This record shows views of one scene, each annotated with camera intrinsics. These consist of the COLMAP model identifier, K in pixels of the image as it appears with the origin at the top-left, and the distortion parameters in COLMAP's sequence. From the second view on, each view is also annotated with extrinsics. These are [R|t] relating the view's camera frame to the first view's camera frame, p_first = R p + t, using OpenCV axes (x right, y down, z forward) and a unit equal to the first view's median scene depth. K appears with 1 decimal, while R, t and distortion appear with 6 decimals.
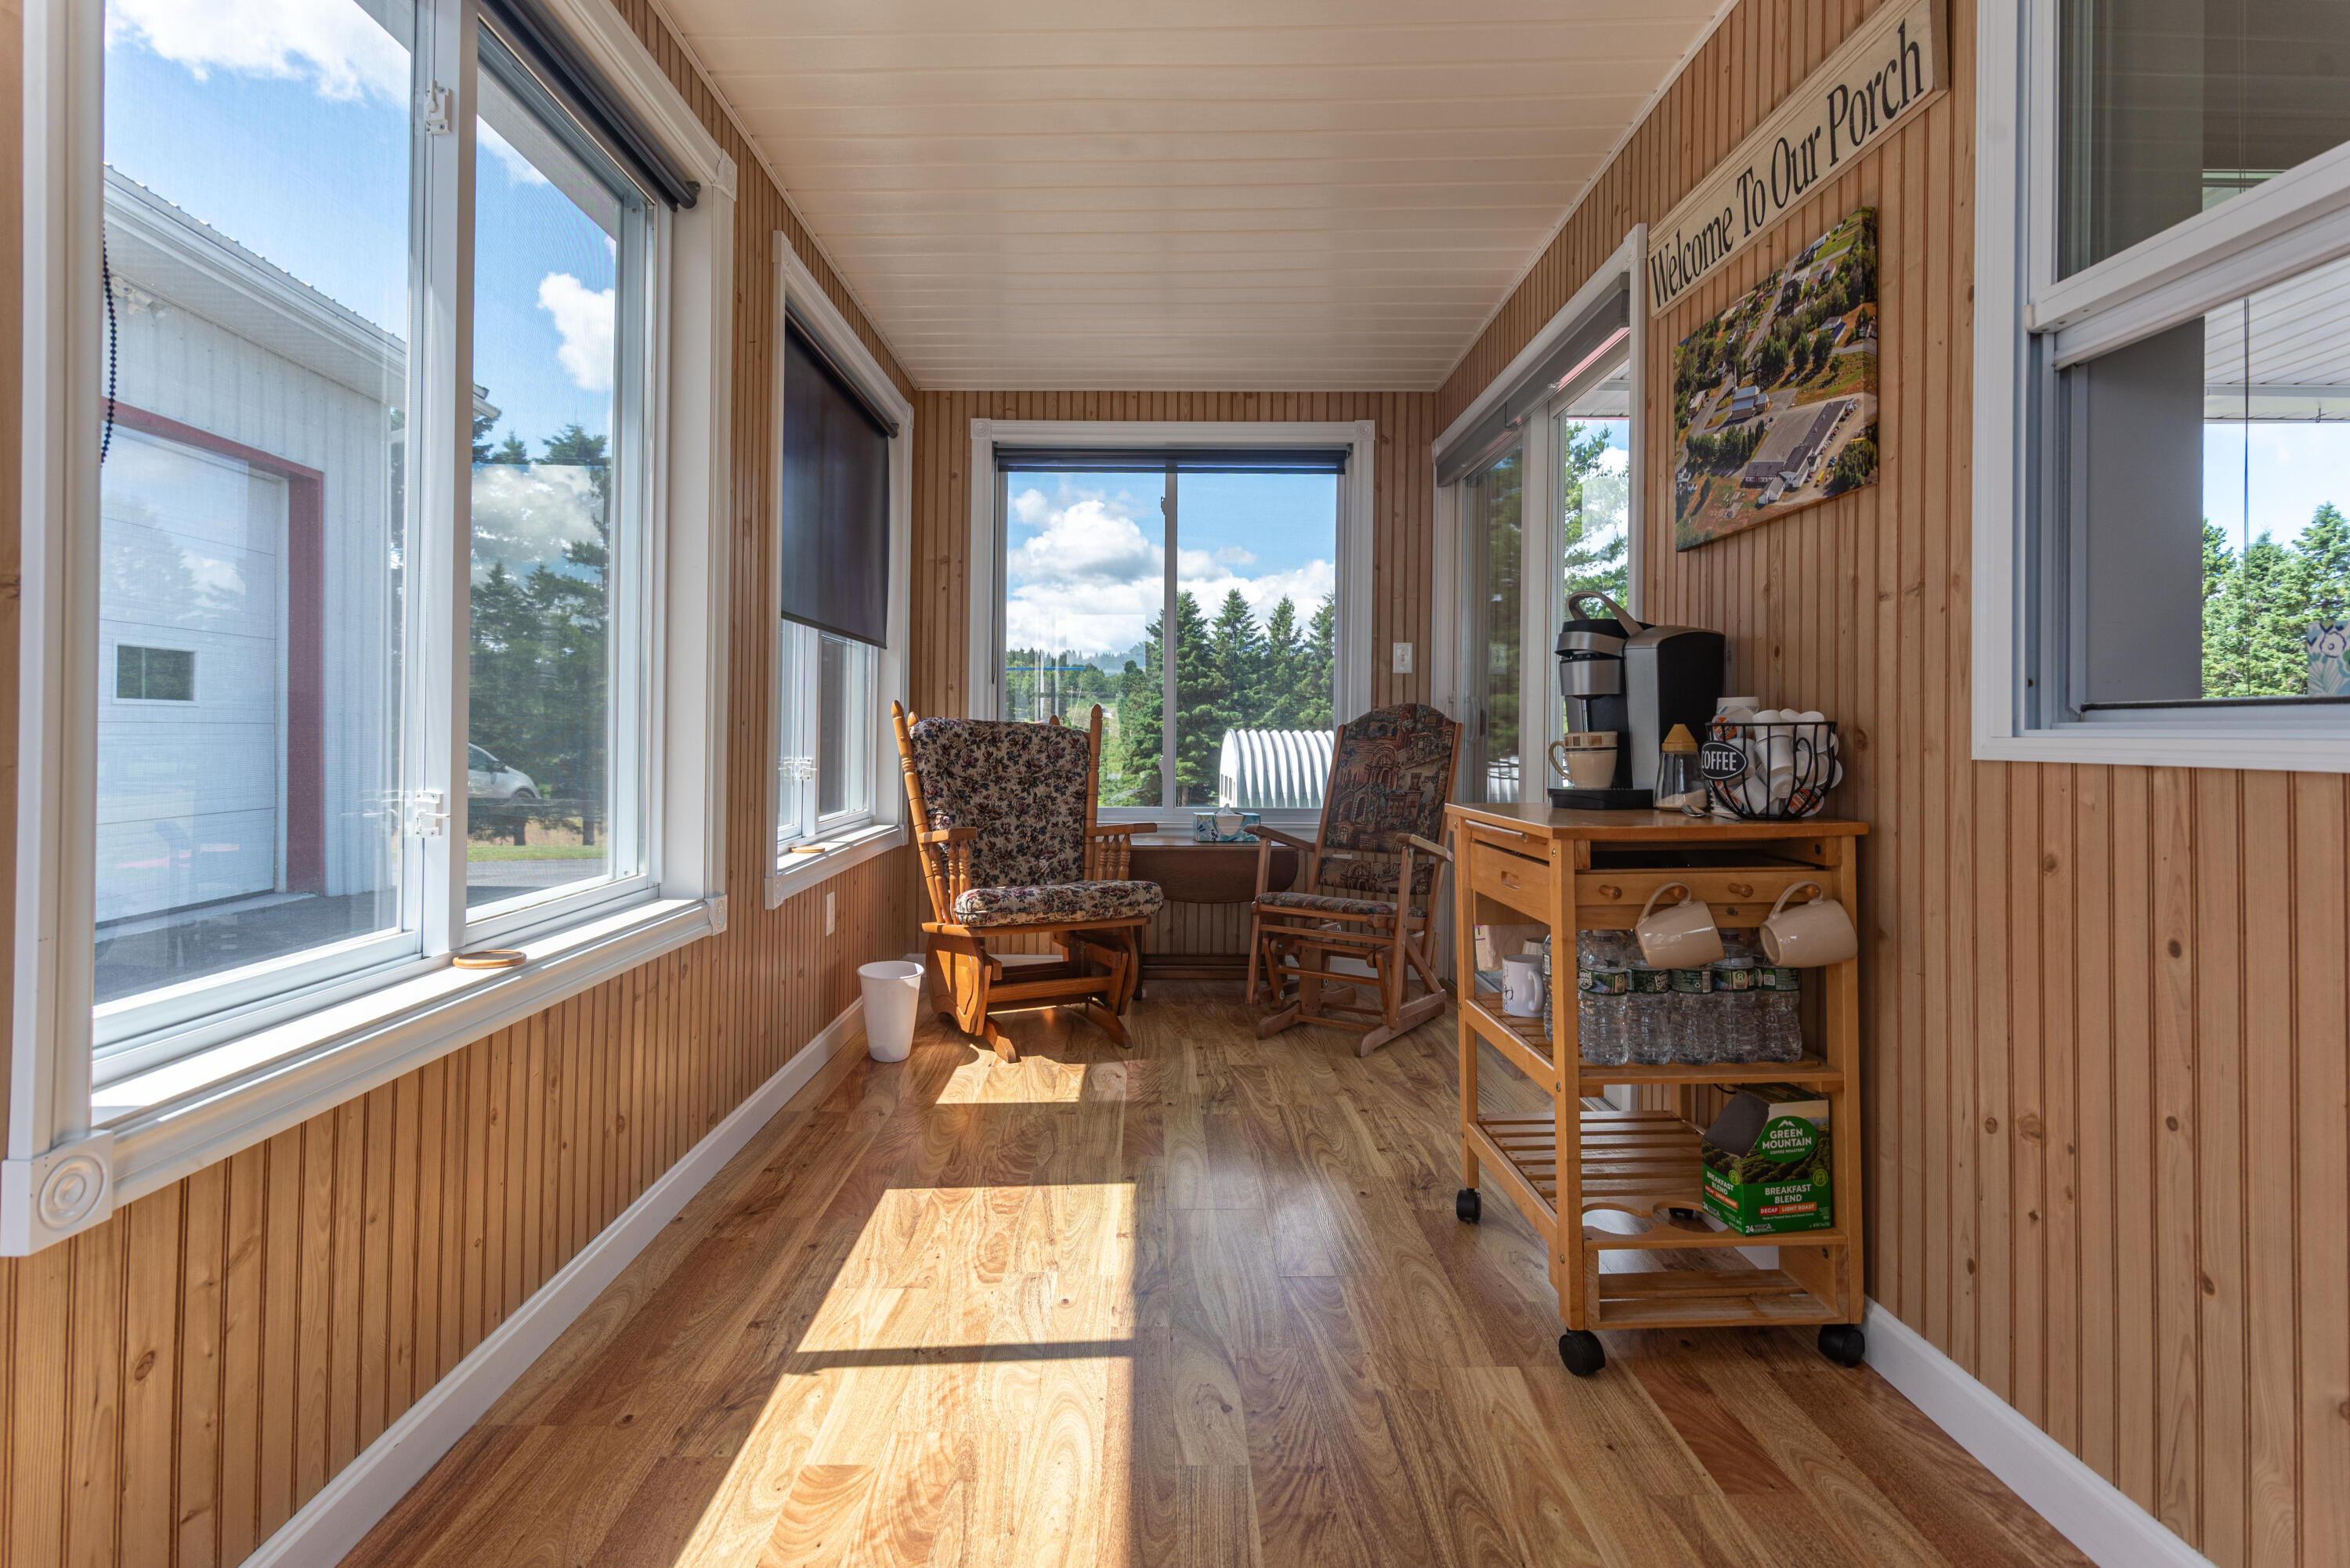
lens RADIAL K [[1149.8, 0, 1173.0], [0, 1149.8, 737.7], [0, 0, 1]] dist [-0.001921, -0.000713]
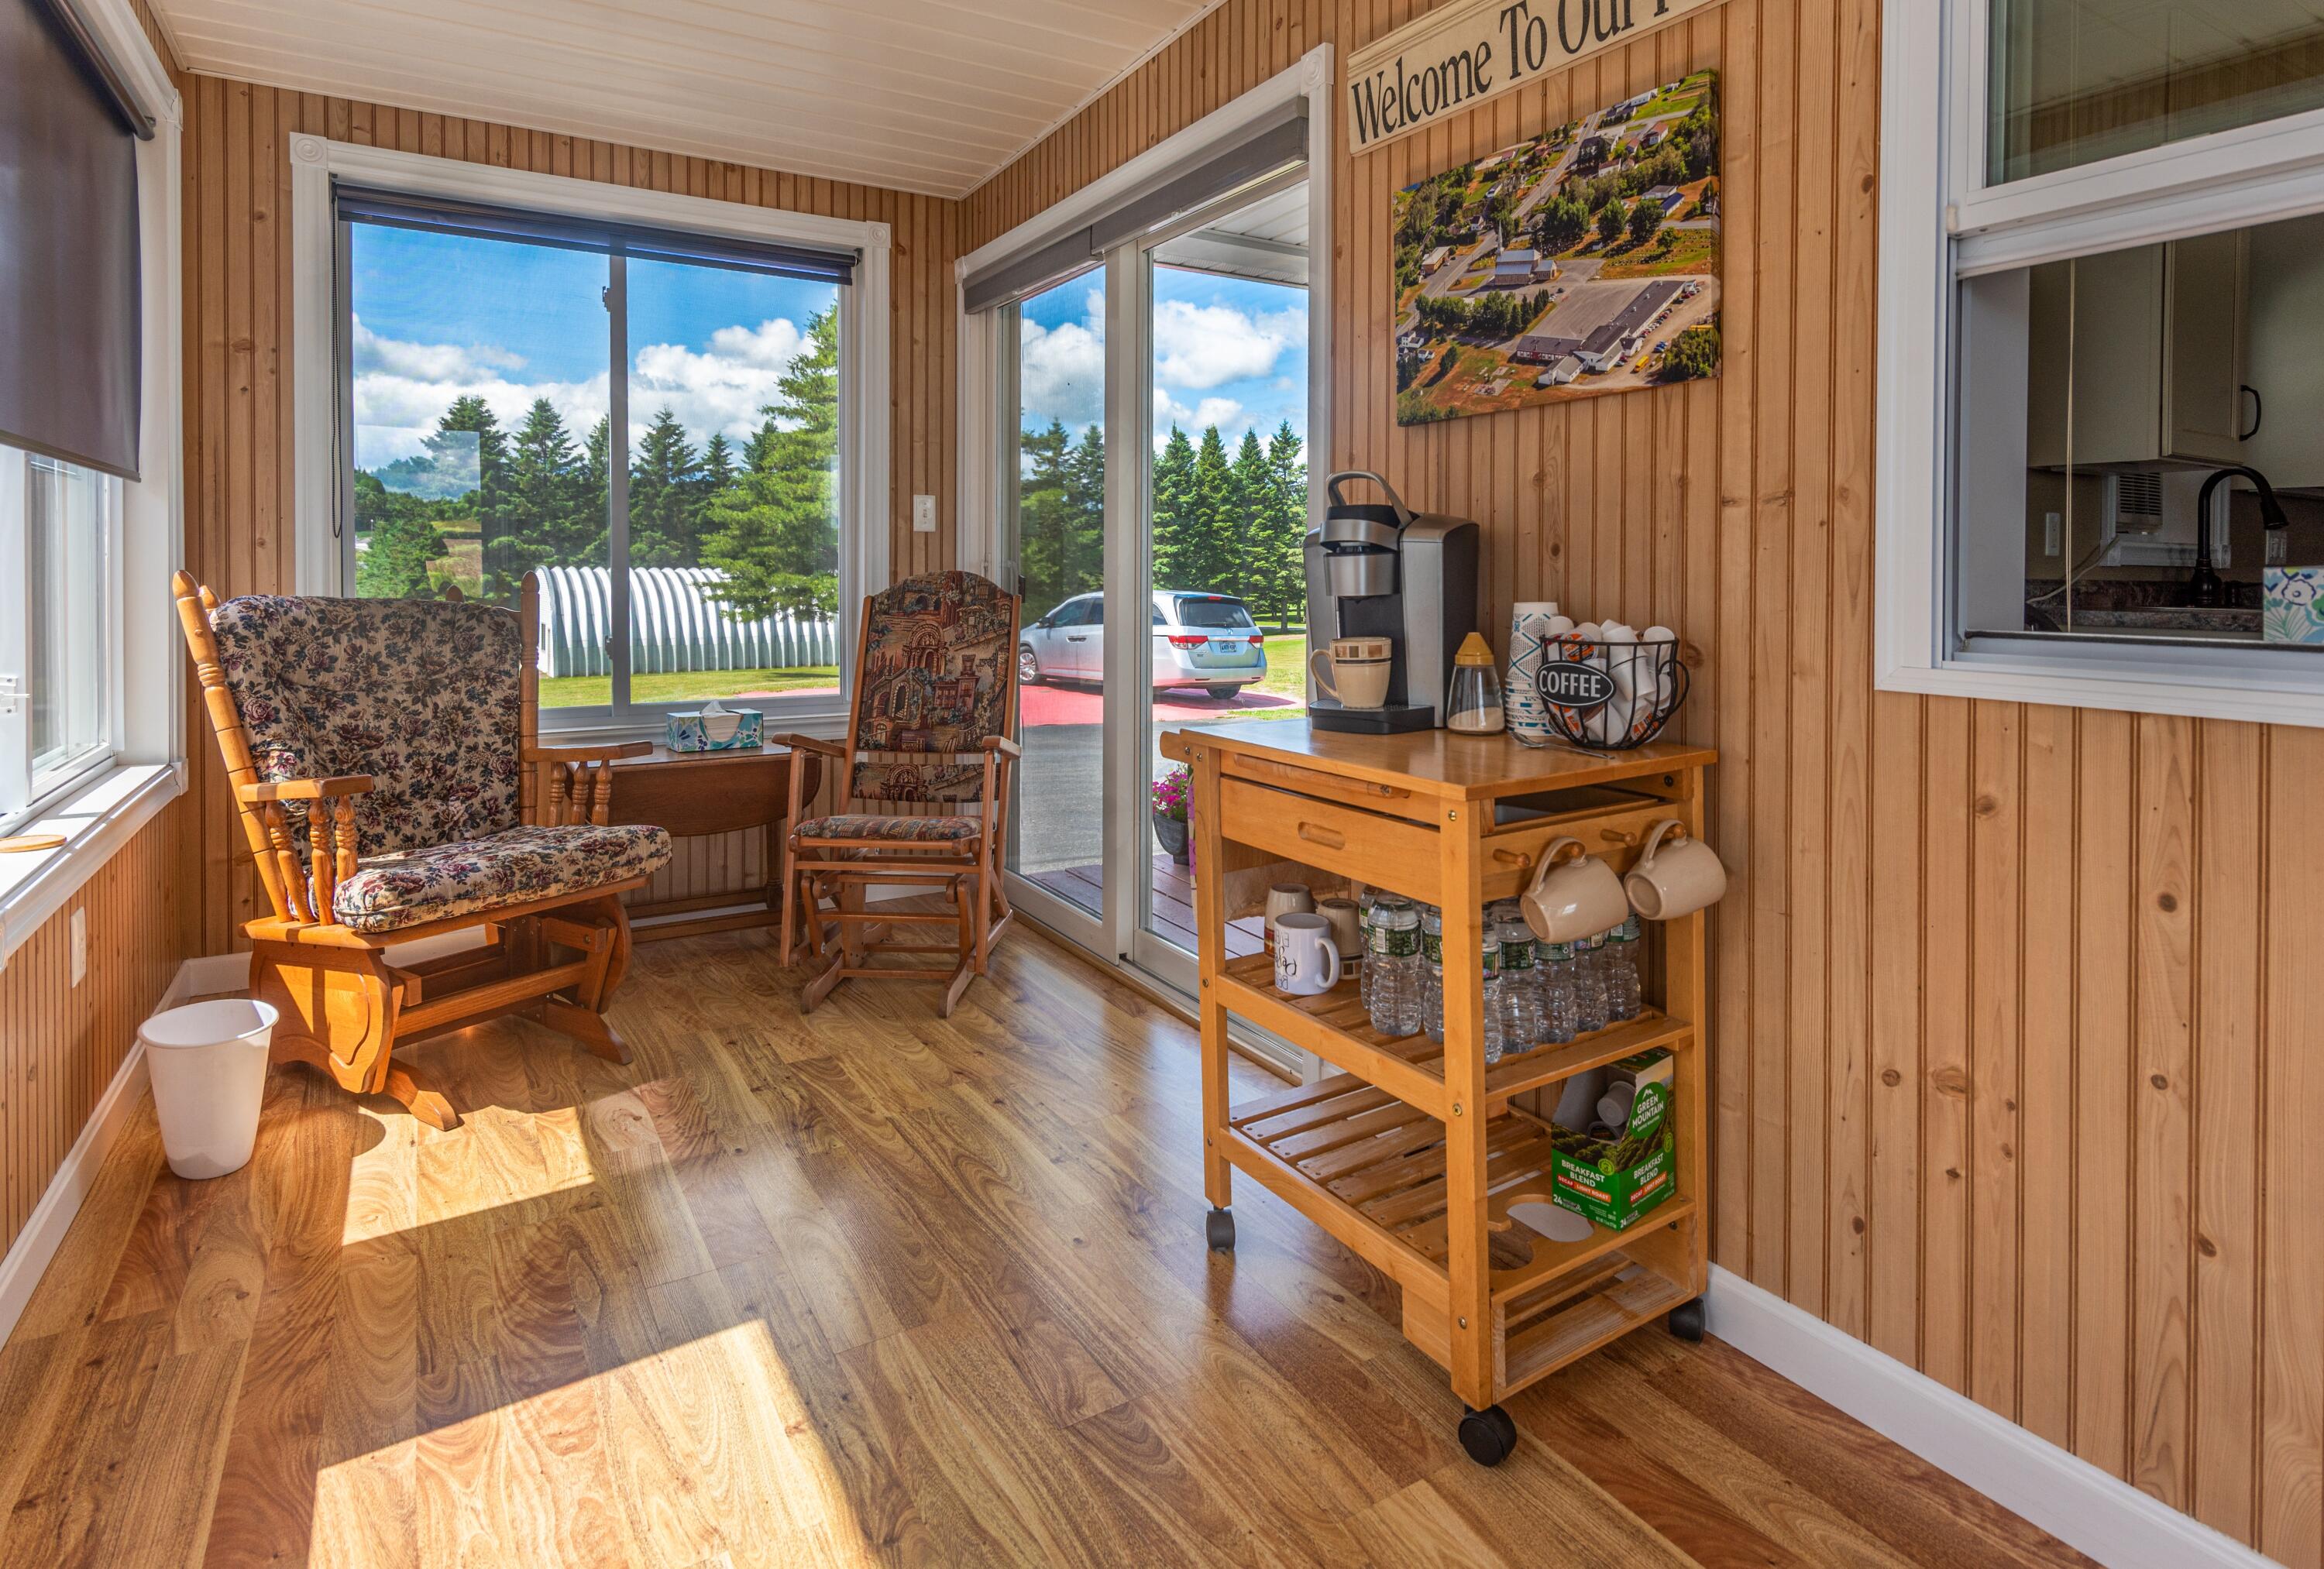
lens RADIAL K [[1185.8, 0, 1127.0], [0, 1185.8, 597.3], [0, 0, 1]] dist [0.003002, -0.002282]
pose [[0.862073, -0.014136, 0.506587, -0.215953], [0.001663, 0.999684, 0.025066, -0.056058], [-0.506781, -0.020766, 0.861825, 0.333686]]
